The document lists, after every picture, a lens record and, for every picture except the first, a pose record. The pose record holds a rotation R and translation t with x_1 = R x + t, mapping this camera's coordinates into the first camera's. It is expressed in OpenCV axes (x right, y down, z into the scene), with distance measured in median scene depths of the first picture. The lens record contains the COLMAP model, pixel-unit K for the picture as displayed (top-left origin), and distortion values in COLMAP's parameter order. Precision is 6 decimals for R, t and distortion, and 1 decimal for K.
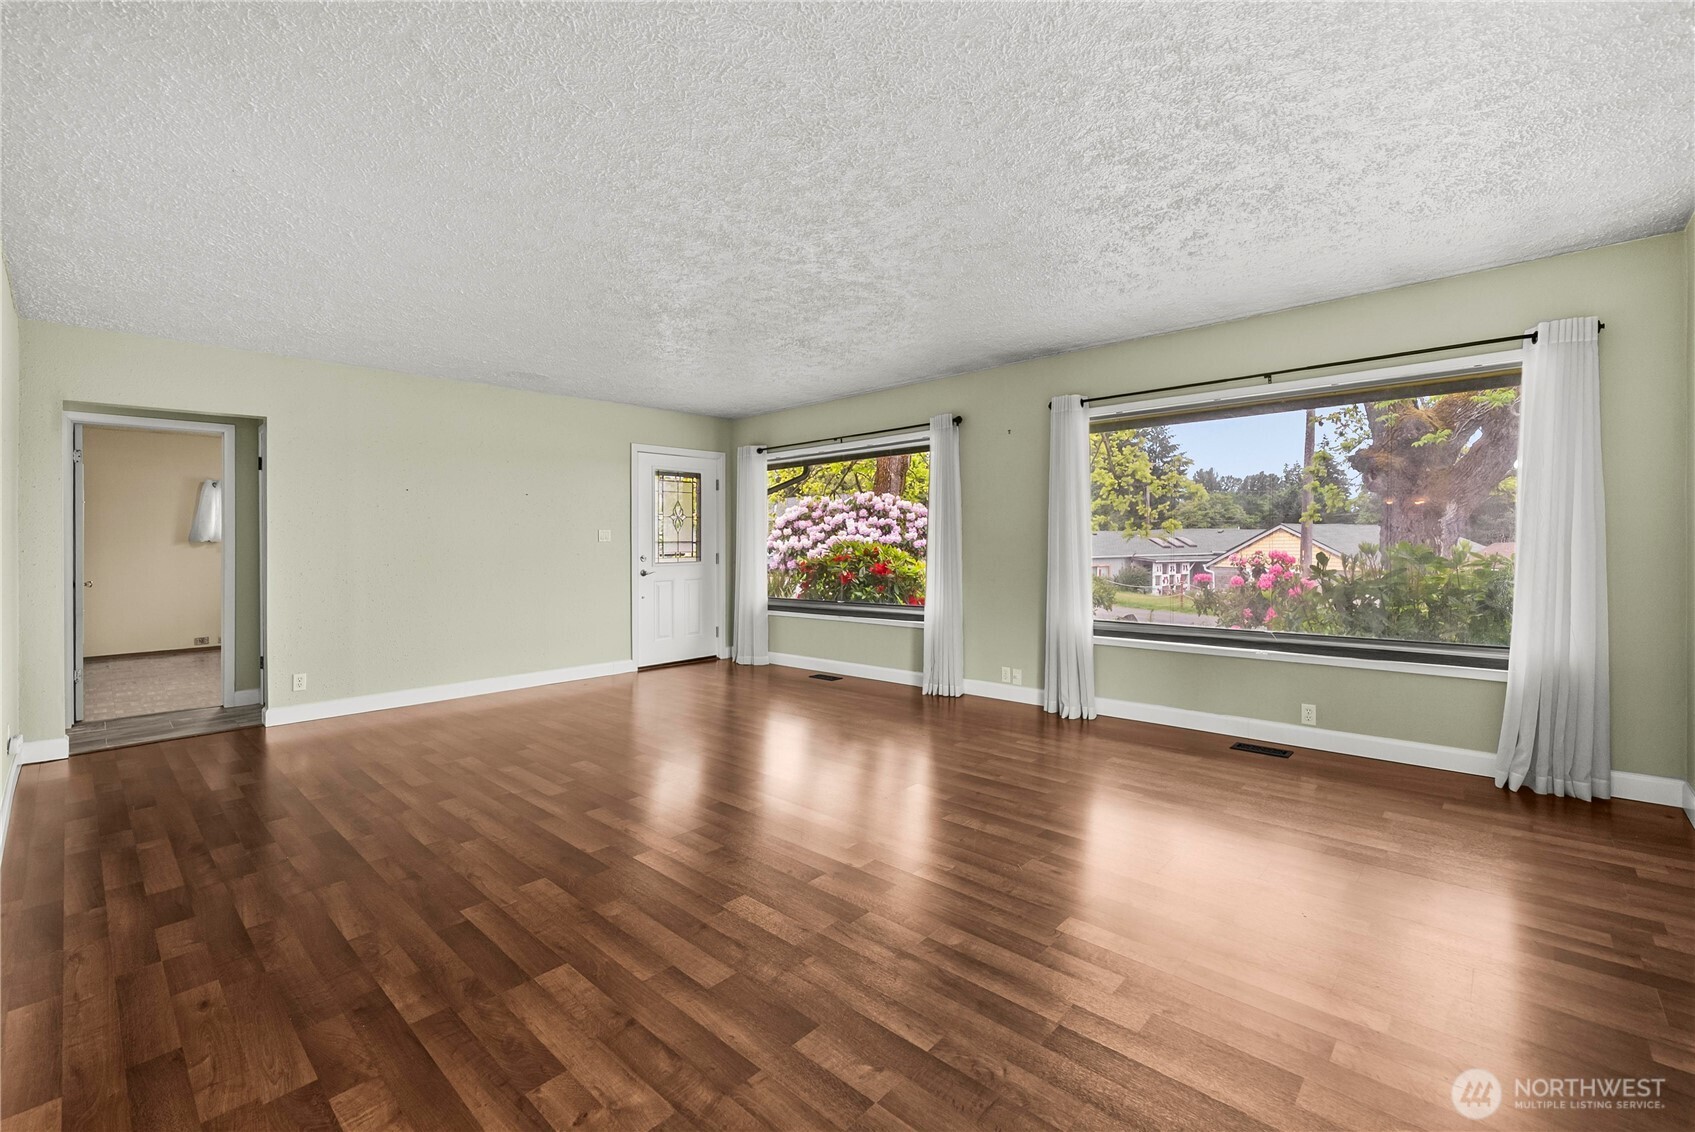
lens RADIAL K [[732.1, 0, 869.9], [0, 732.1, 538.7], [0, 0, 1]] dist [-0.004959, -0.000087]
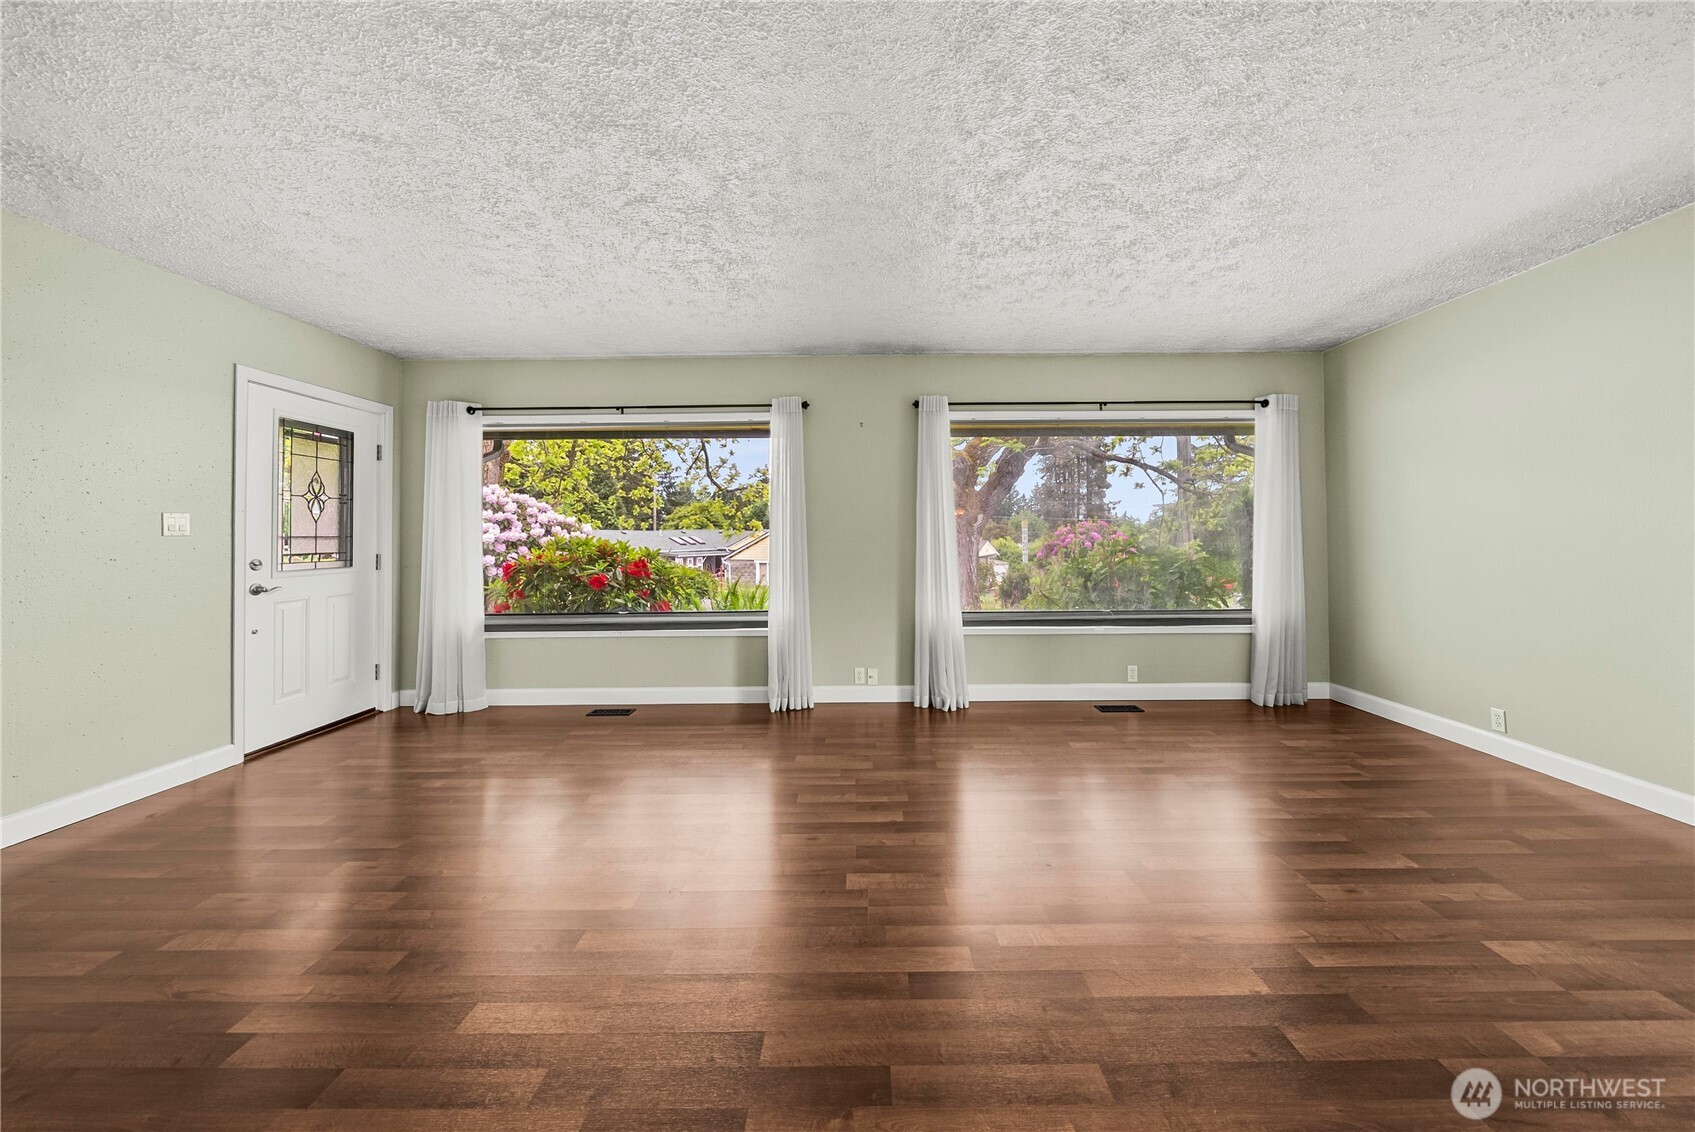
lens RADIAL K [[603.5, 0, 862.4], [0, 603.5, 534.9], [0, 0, 1]] dist [-0.005899, -0.000282]
pose [[0.739786, 0.006754, 0.672808, -0.329638], [-0.003965, 0.999976, -0.005680, 0.004274], [-0.672830, 0.001534, 0.739795, 0.385589]]
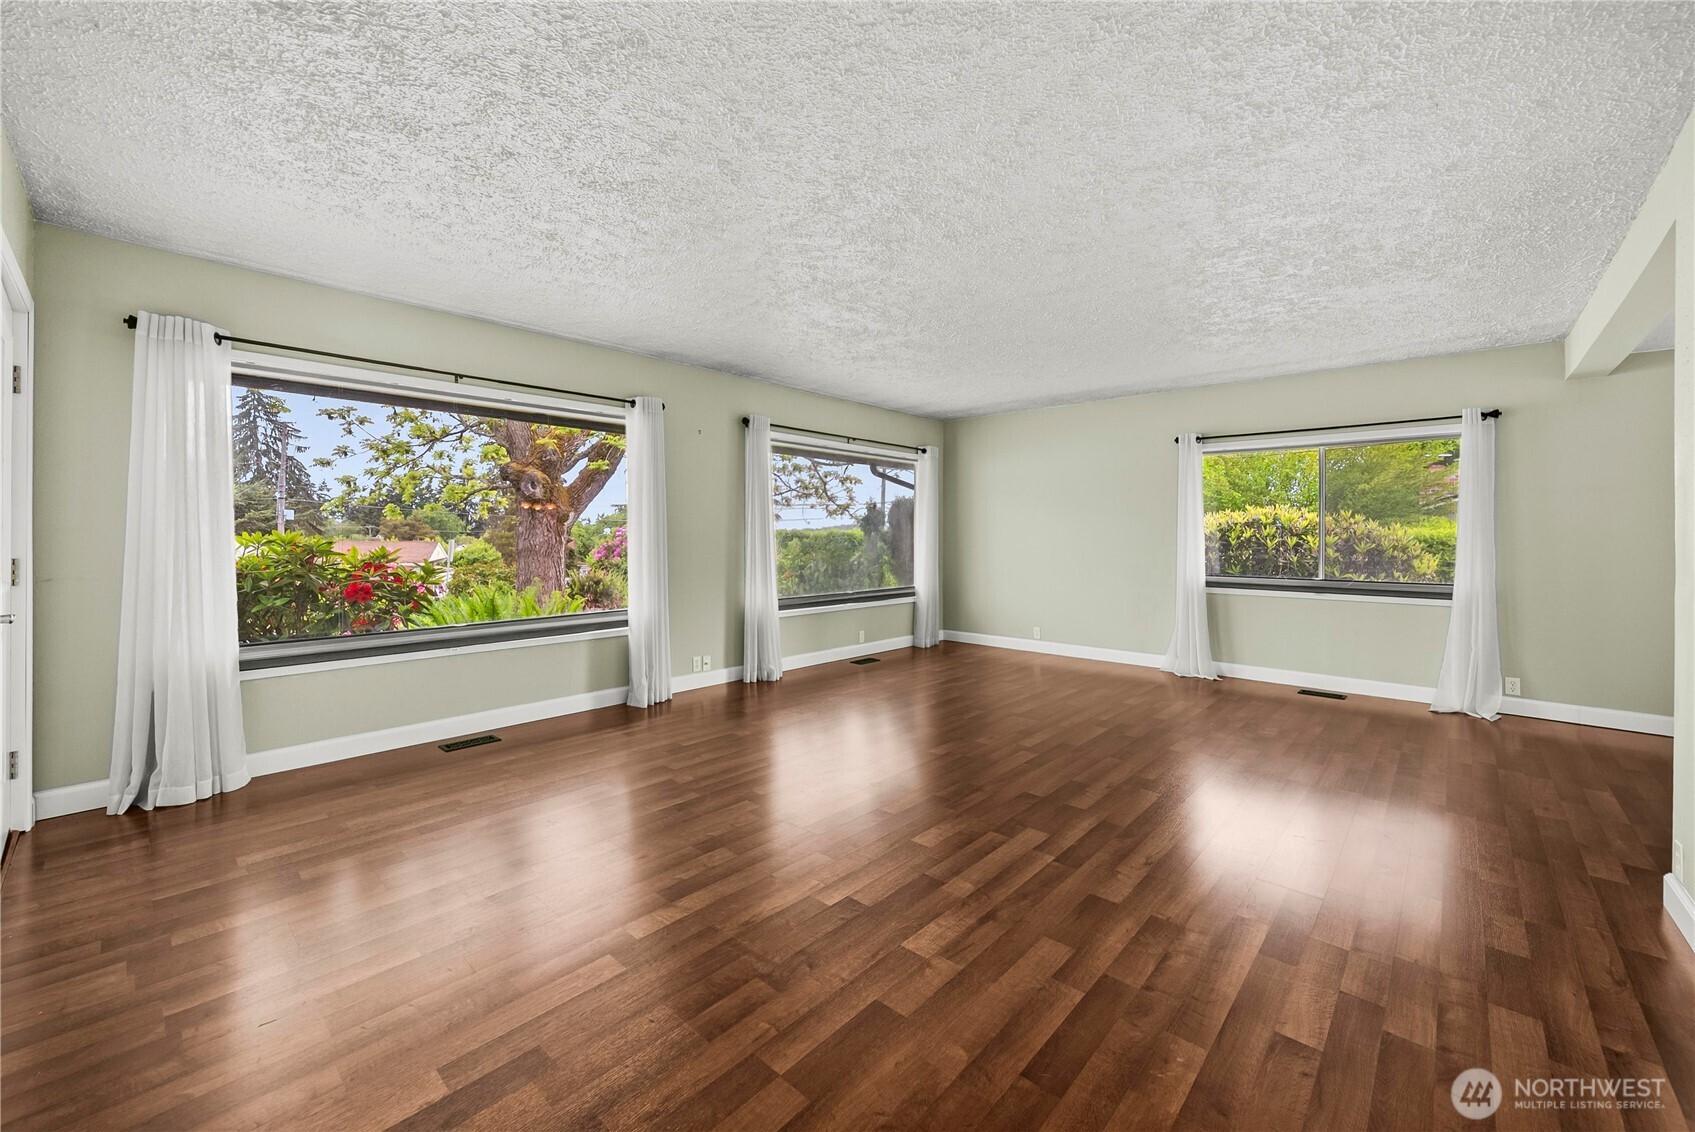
lens RADIAL K [[663.0, 0, 847.5], [0, 663.0, 551.9], [0, 0, 1]] dist [-0.002104, 0.000075]
pose [[0.006723, -0.014964, 0.999865, -0.722643], [-0.009944, 0.999838, 0.015030, 0.008605], [-0.999928, -0.010044, 0.006573, 0.740784]]
